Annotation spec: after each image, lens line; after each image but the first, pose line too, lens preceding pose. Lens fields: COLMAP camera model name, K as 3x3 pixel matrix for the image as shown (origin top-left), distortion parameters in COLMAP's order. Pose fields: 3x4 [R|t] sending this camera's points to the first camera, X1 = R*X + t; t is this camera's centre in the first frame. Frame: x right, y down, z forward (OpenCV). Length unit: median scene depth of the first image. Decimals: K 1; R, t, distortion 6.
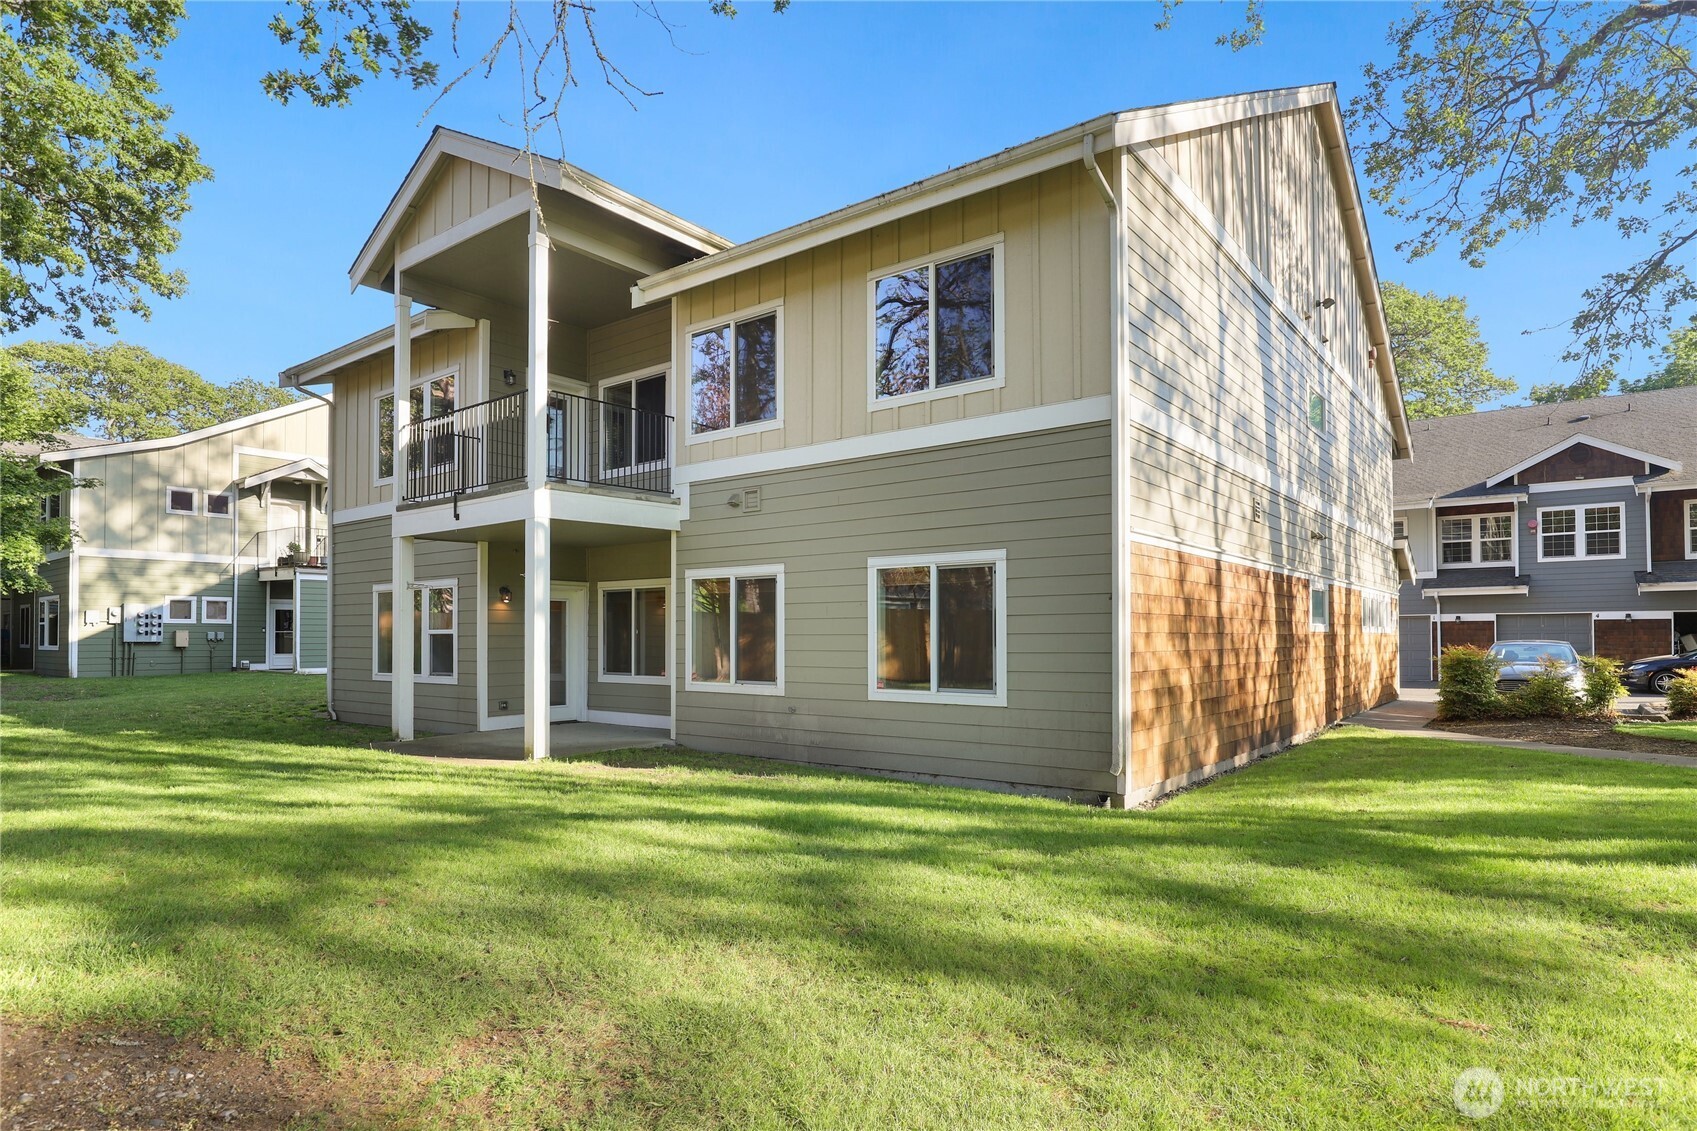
lens RADIAL K [[953.7, 0, 848.8], [0, 953.7, 629.9], [0, 0, 1]] dist [-0.037607, -0.000368]
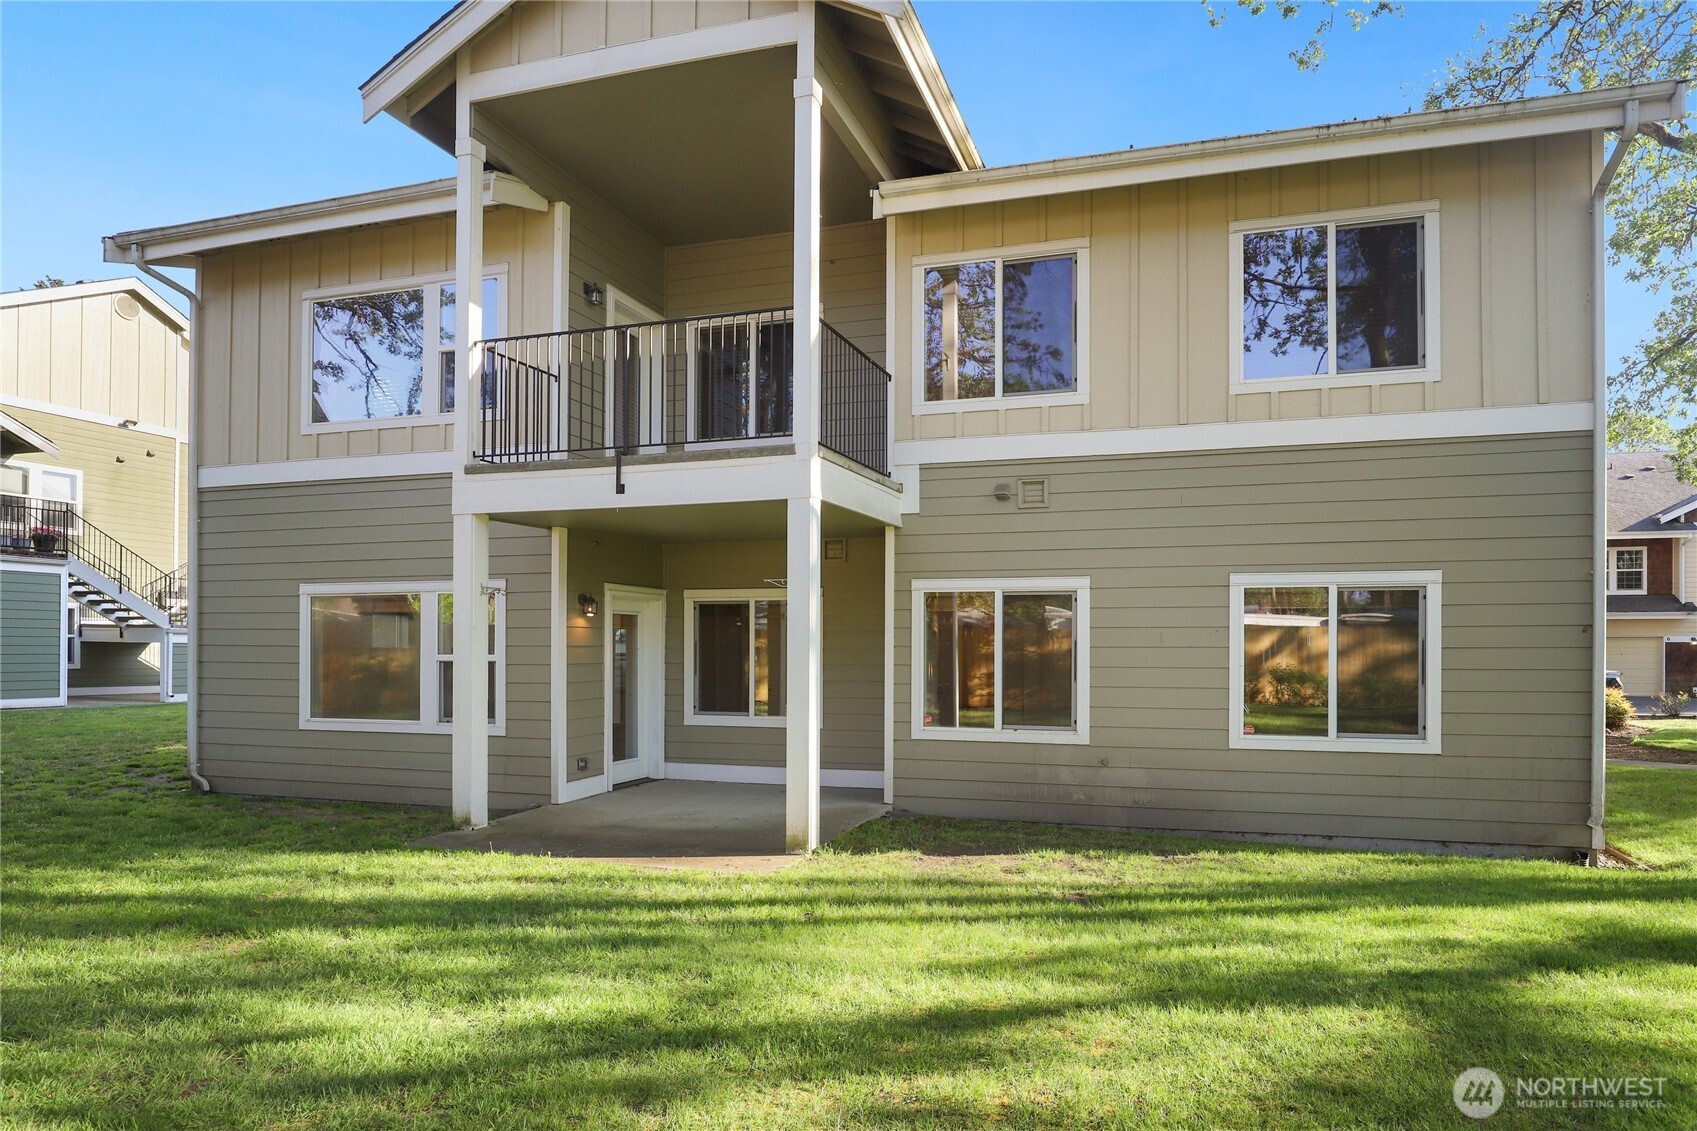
lens RADIAL K [[940.0, 0, 849.0], [0, 940.0, 647.0], [0, 0, 1]] dist [-0.021894, -0.000242]
pose [[0.927190, 0.003450, 0.374576, -0.519388], [-0.006848, 0.999947, 0.007742, -0.015301], [-0.374530, -0.009743, 0.927164, 0.338593]]
